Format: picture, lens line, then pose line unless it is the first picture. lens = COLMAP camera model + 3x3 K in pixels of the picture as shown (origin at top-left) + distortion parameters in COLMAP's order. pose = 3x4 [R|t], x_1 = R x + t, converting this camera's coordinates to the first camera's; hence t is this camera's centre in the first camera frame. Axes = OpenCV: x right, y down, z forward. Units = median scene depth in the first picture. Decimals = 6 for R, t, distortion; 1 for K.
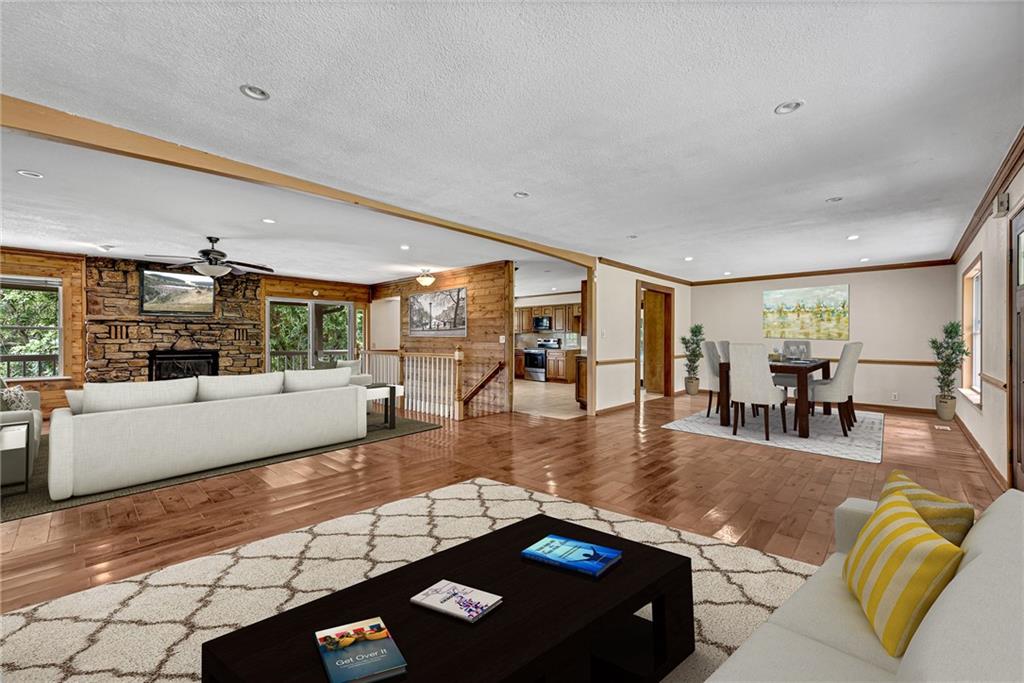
lens RADIAL K [[407.7, 0, 514.4], [0, 407.7, 342.1], [0, 0, 1]] dist [0.006998, -0.001485]
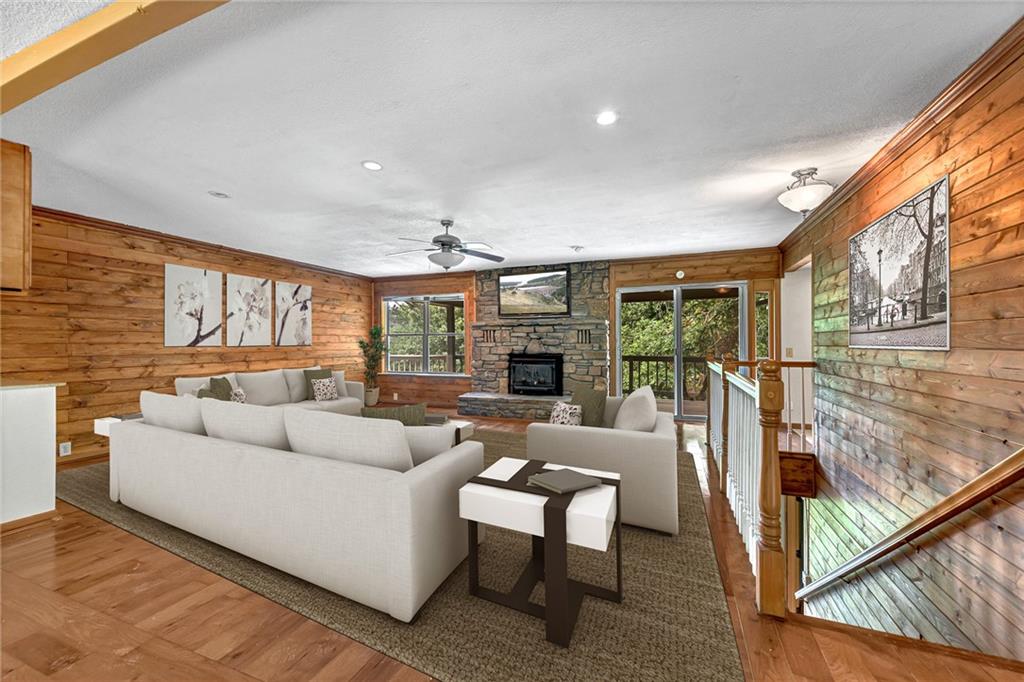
lens RADIAL K [[407.7, 0, 510.9], [0, 407.7, 345.2], [0, 0, 1]] dist [0.006998, -0.001485]
pose [[0.361332, 0.004210, -0.932428, 0.065628], [-0.001817, 0.999991, 0.003811, -0.004219], [0.932435, 0.000317, 0.361336, 0.626844]]
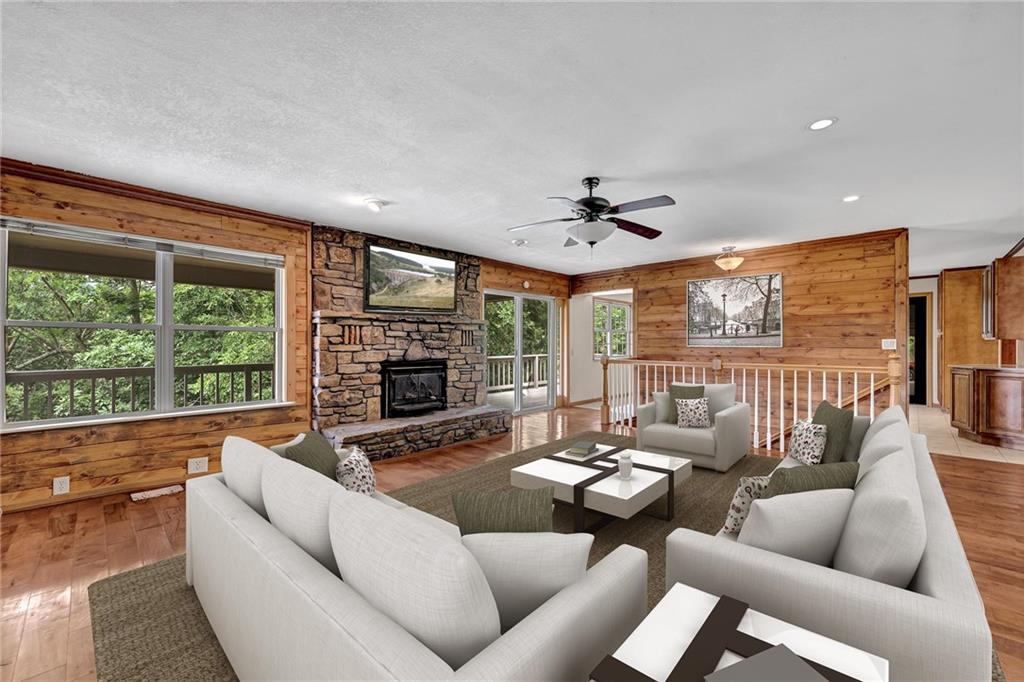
lens RADIAL K [[407.7, 0, 514.1], [0, 407.7, 347.7], [0, 0, 1]] dist [0.006998, -0.001485]
pose [[0.999943, -0.002858, -0.010266, -0.648108], [0.002887, 0.999992, 0.002845, -0.003717], [0.010258, -0.002875, 0.999943, 0.294589]]
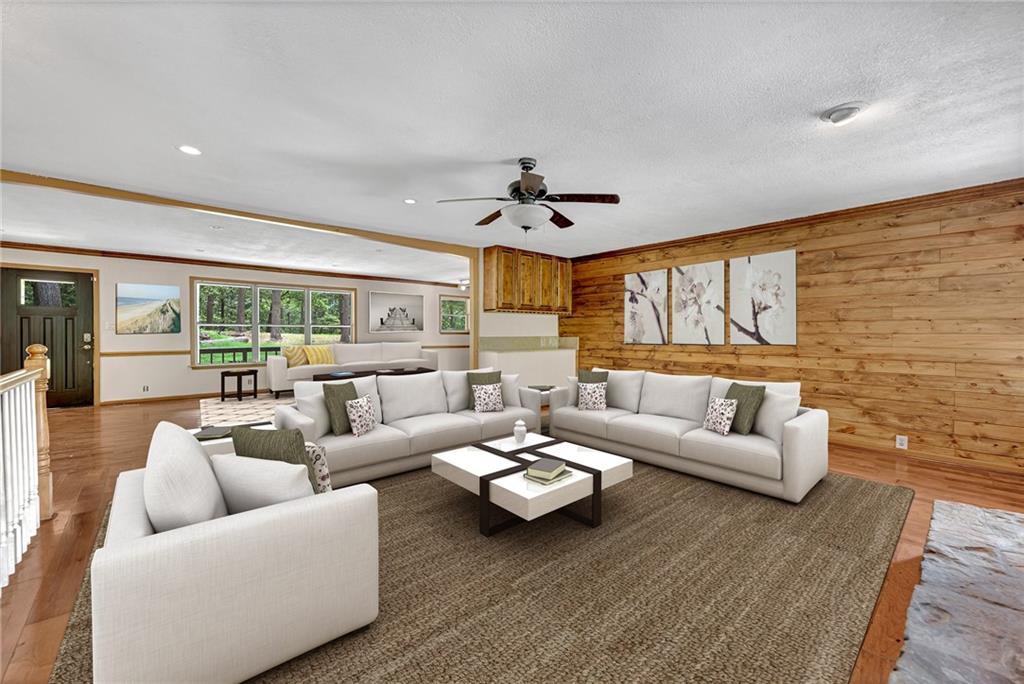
lens RADIAL K [[407.7, 0, 514.1], [0, 407.7, 339.6], [0, 0, 1]] dist [0.006998, -0.001485]
pose [[-0.995326, -0.007509, 0.096284, -0.587405], [-0.005714, 0.999805, 0.018908, -0.004816], [-0.096408, 0.018269, -0.995174, 1.207411]]
